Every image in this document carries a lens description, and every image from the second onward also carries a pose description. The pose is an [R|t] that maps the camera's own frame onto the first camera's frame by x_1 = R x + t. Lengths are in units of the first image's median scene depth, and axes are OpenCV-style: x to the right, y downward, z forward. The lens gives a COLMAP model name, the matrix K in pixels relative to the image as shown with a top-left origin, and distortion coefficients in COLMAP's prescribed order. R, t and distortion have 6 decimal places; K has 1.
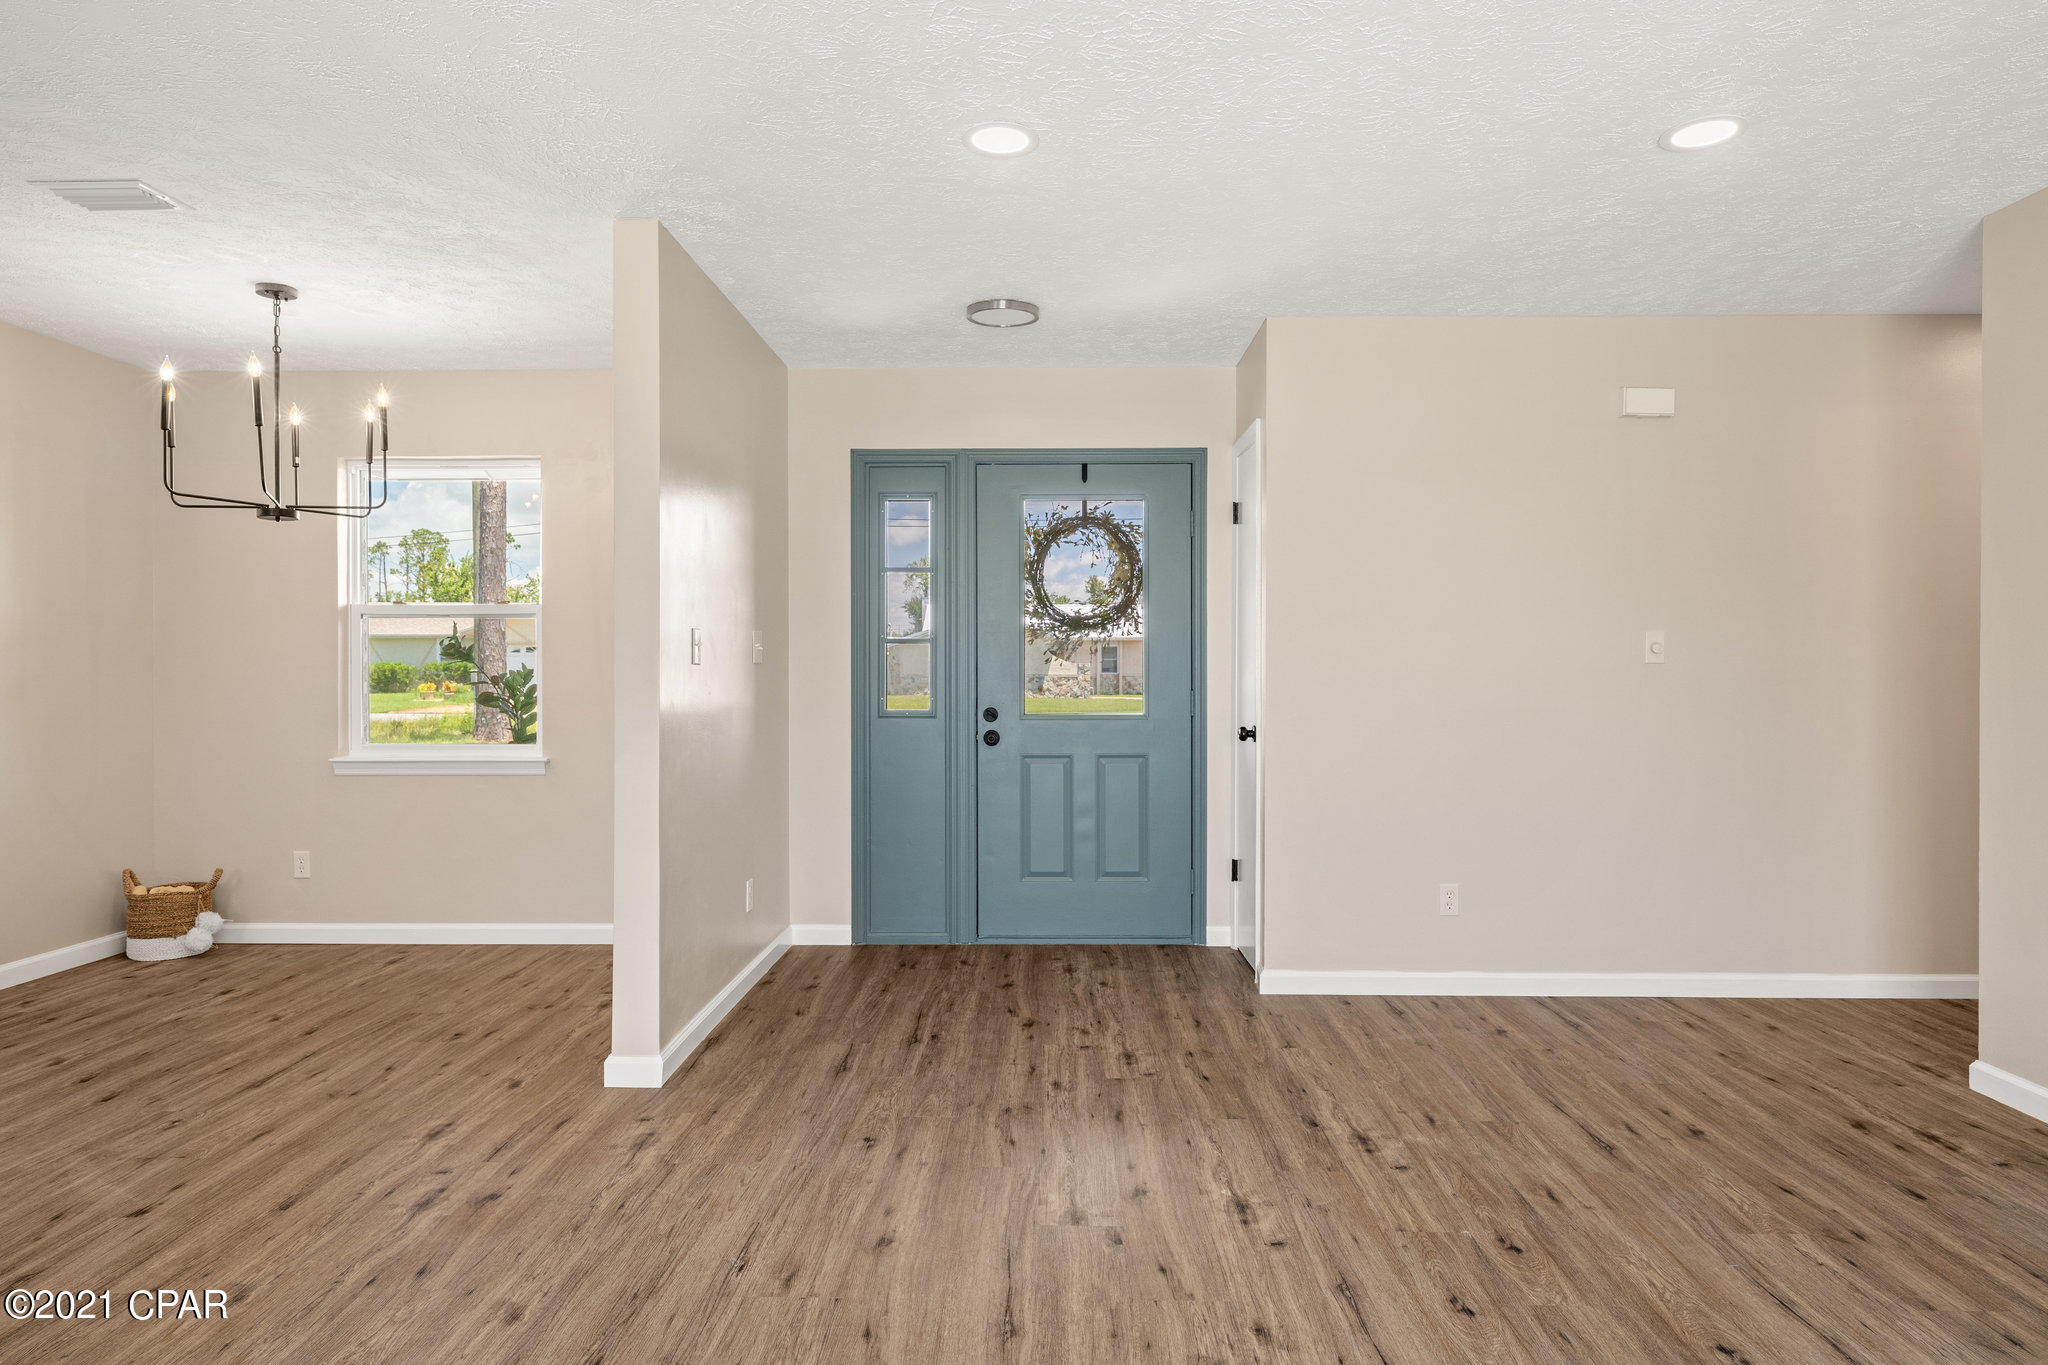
lens RADIAL K [[1214.8, 0, 1033.0], [0, 1214.8, 672.4], [0, 0, 1]] dist [0.009519, -0.002190]
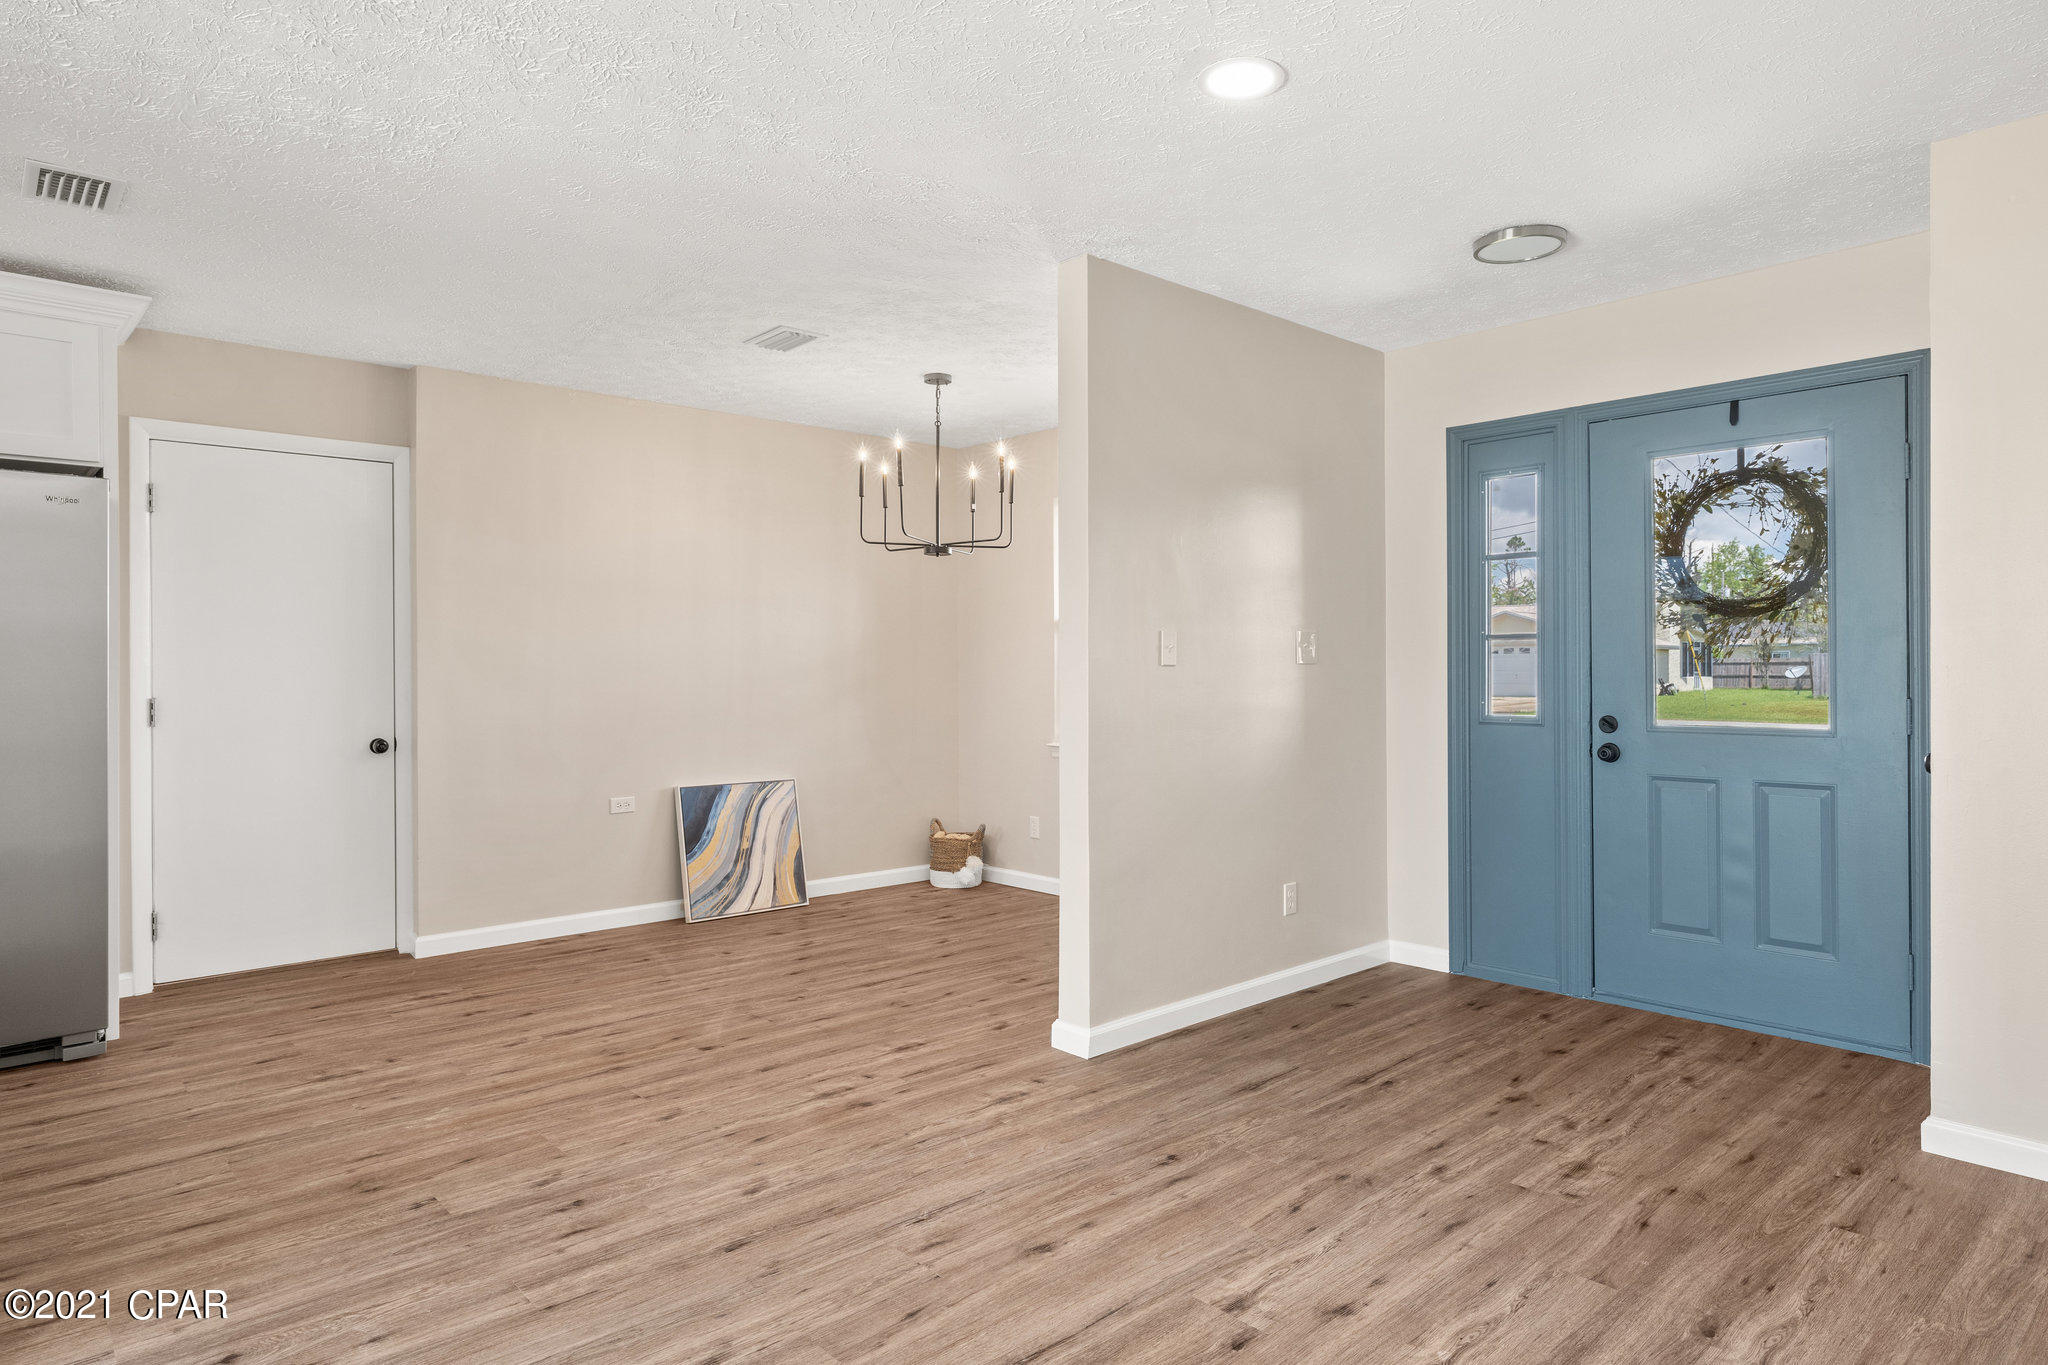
lens RADIAL K [[1185.1, 0, 1023.7], [0, 1185.1, 675.2], [0, 0, 1]] dist [0.006363, -0.000143]
pose [[0.685434, 0.000272, -0.728135, 0.356744], [0.000782, 0.999999, 0.001110, 0.000245], [0.728134, -0.001330, 0.685433, 0.204939]]
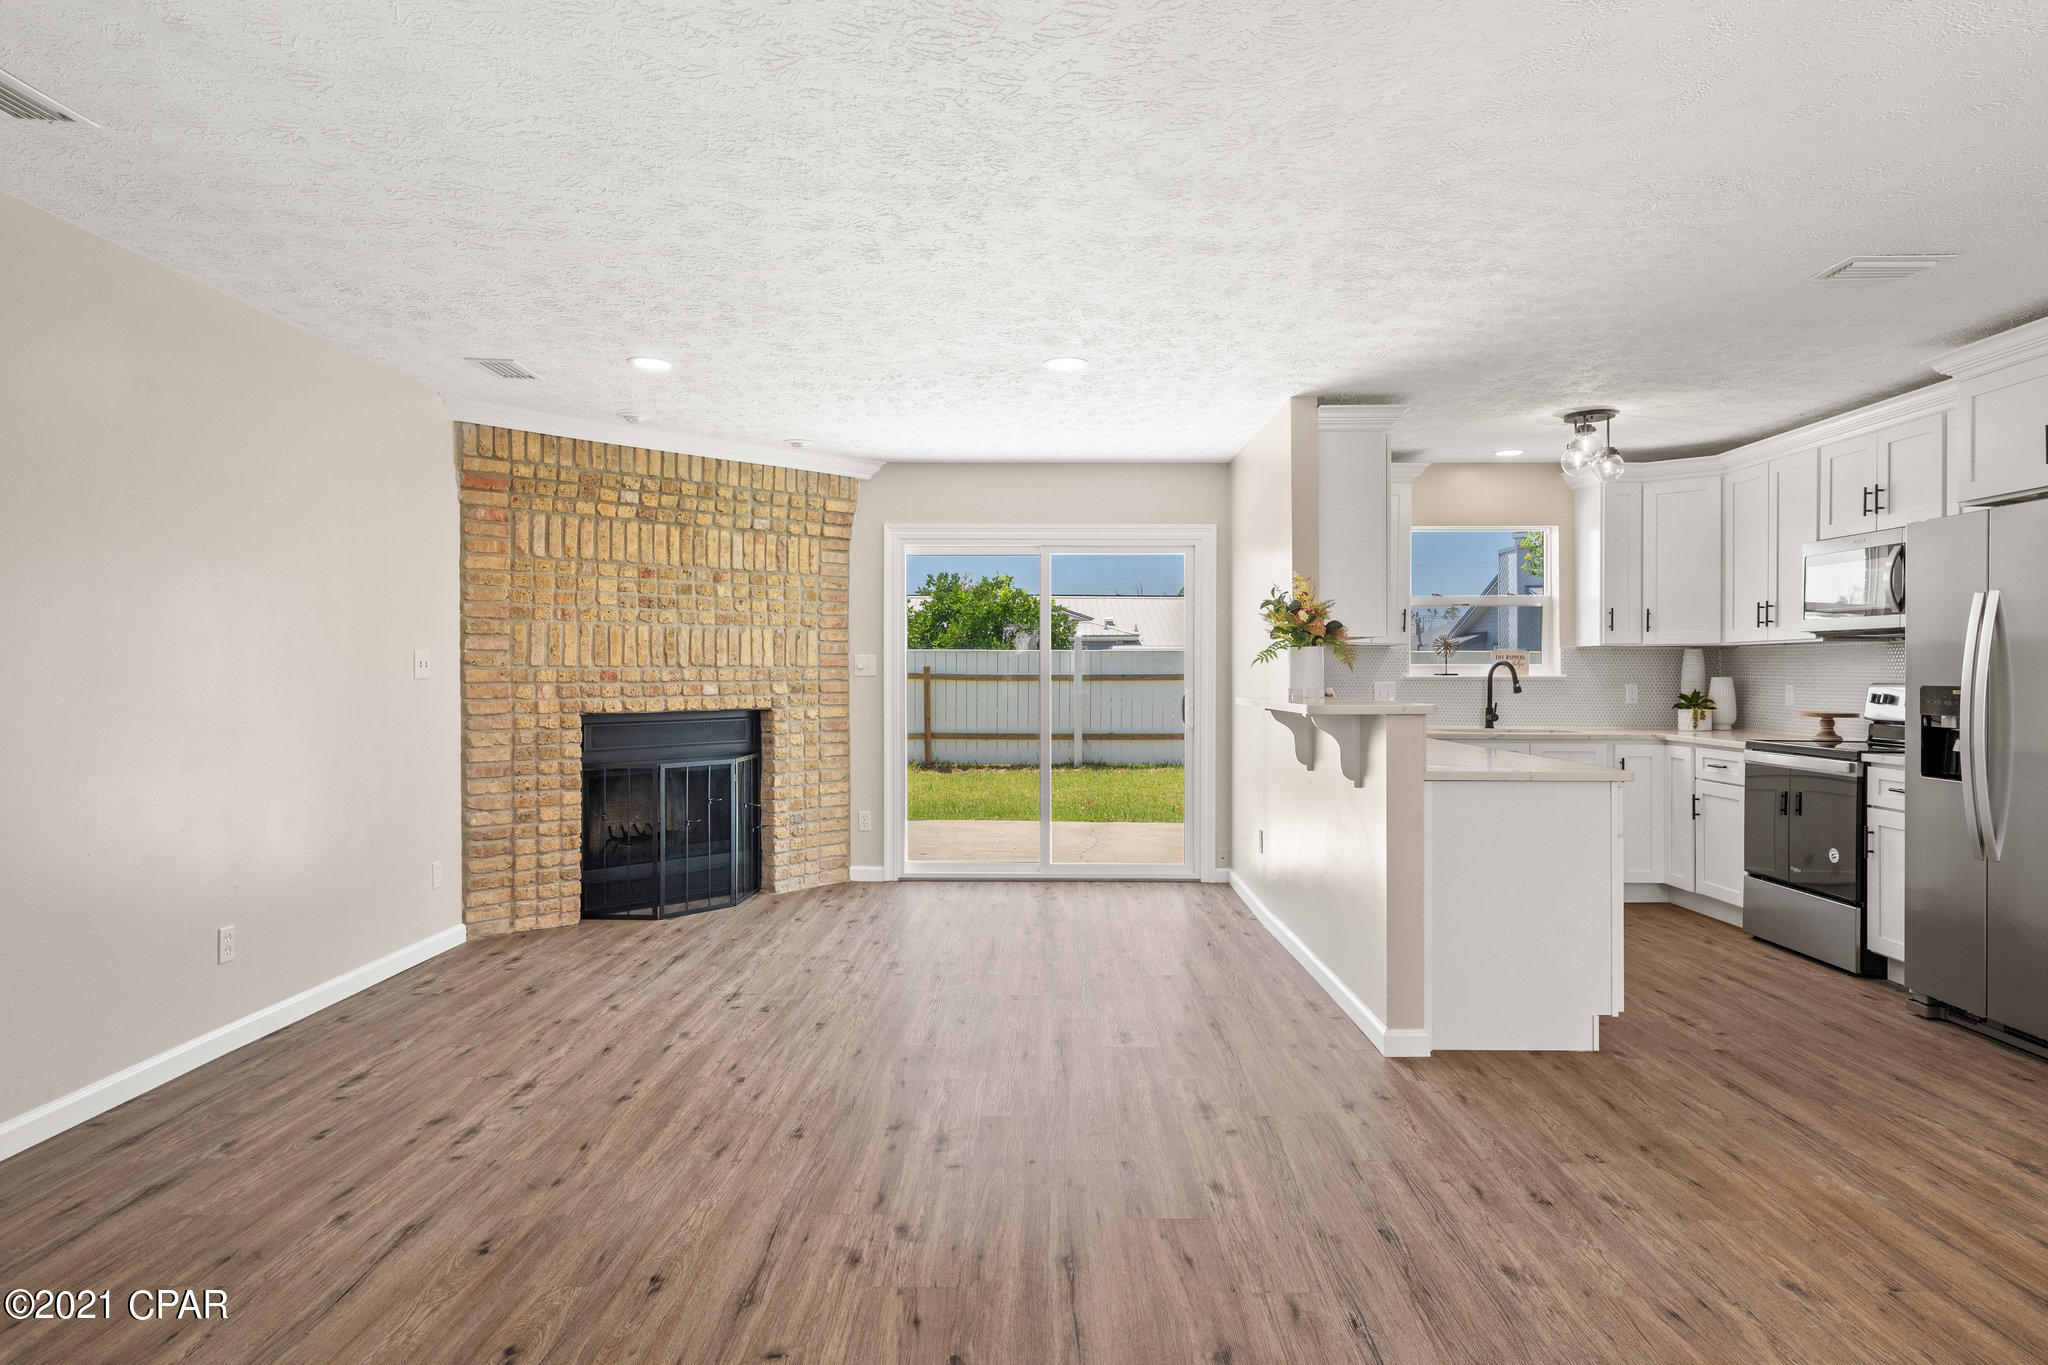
lens RADIAL K [[1185.1, 0, 1023.7], [0, 1185.1, 675.2], [0, 0, 1]] dist [0.006363, -0.000143]
pose [[-0.999999, -0.001451, -0.000313, 0.013588], [-0.001453, 0.999976, 0.006835, -0.016936], [0.000303, 0.006836, -0.999977, 1.157079]]
